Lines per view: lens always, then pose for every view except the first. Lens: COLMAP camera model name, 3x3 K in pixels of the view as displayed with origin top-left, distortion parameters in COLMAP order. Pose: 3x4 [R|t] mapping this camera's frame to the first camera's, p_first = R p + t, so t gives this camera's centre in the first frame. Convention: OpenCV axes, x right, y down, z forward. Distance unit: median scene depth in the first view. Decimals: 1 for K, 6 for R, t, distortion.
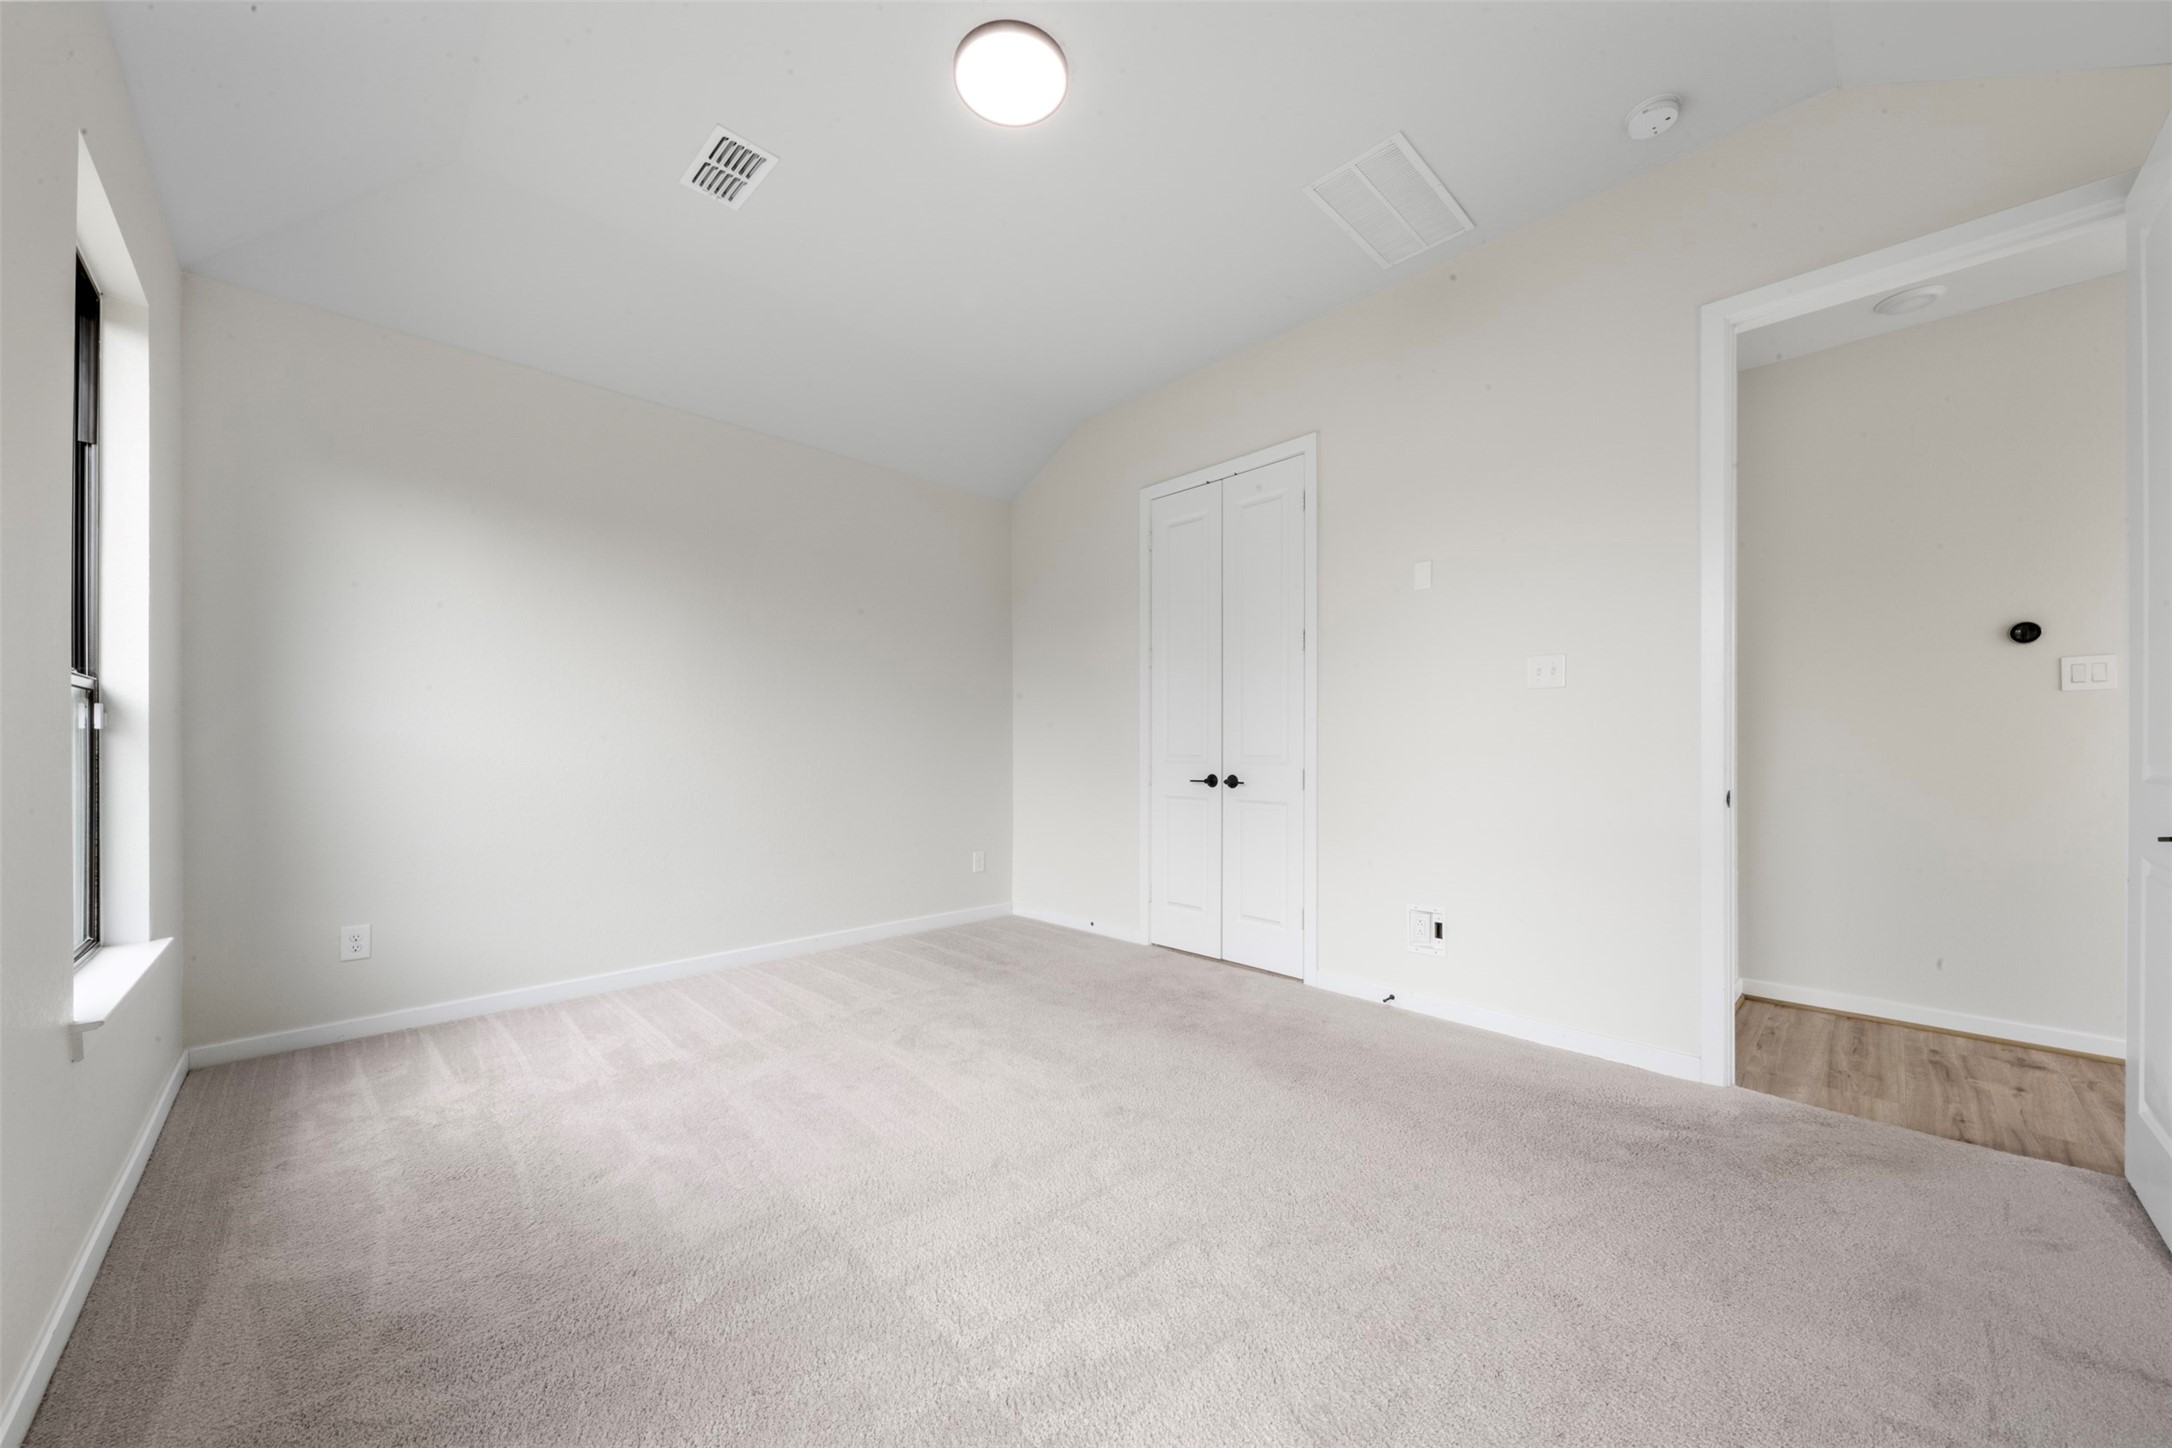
lens RADIAL K [[756.8, 0, 1082.9], [0, 756.8, 740.4], [0, 0, 1]] dist [-0.003491, -0.000516]
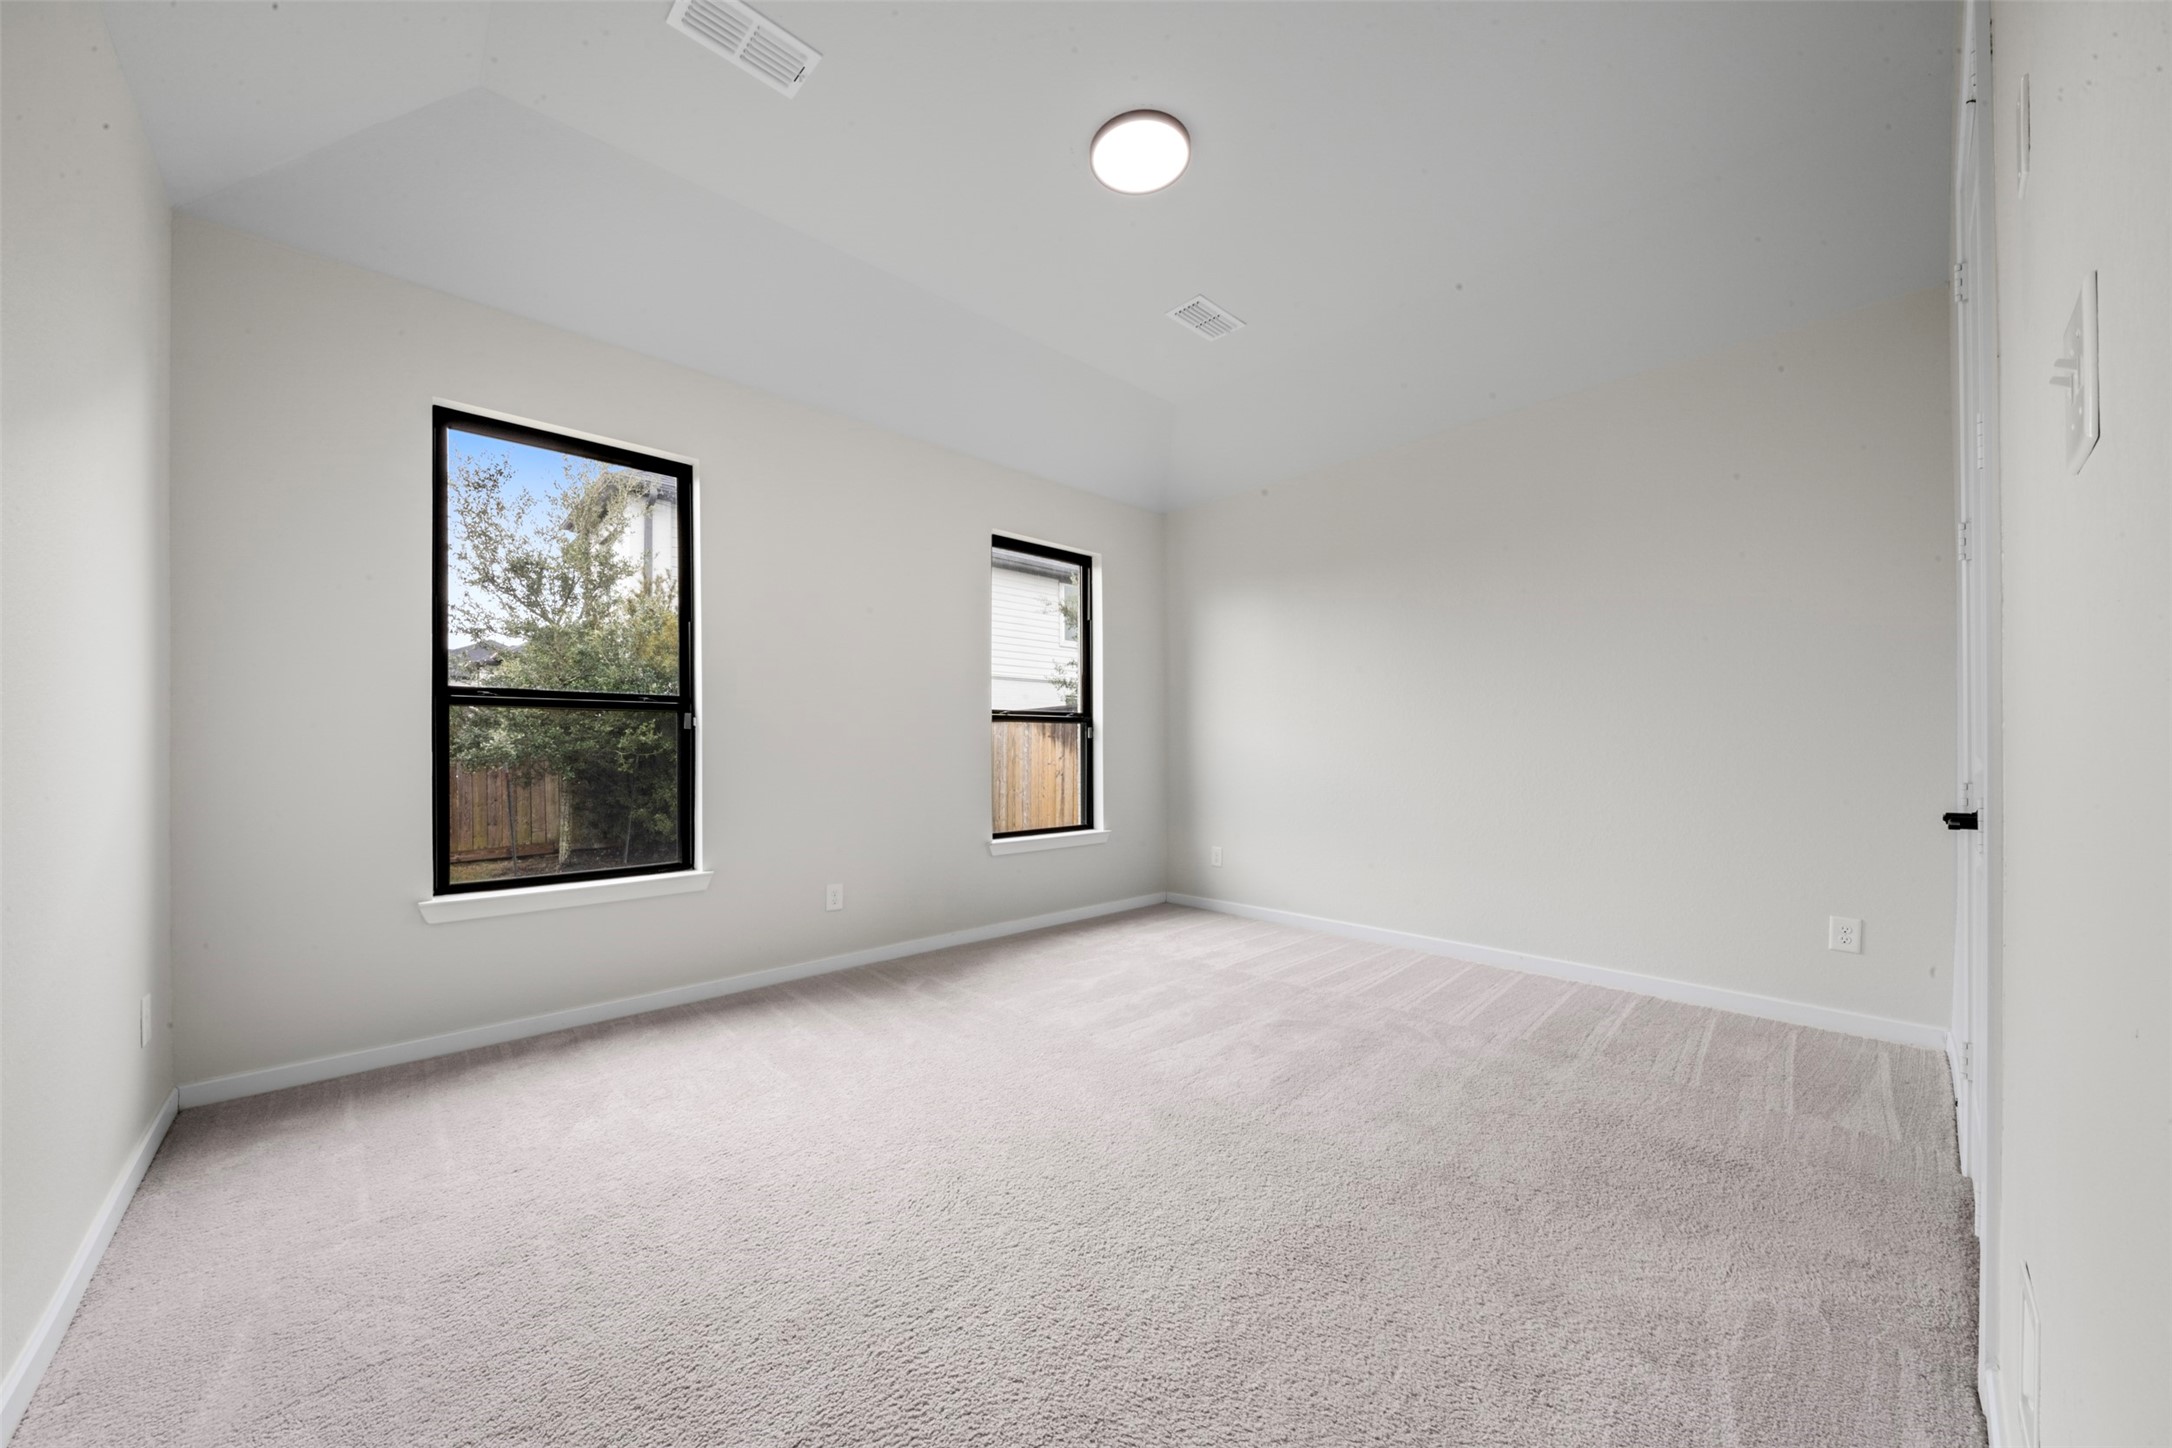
lens RADIAL K [[756.8, 0, 1083.4], [0, 756.8, 740.9], [0, 0, 1]] dist [-0.003491, -0.000516]
pose [[0.001231, -0.010016, -0.999949, 0.741938], [0.008202, 0.999916, -0.010006, 0.015001], [0.999966, -0.008189, 0.001313, 0.655876]]
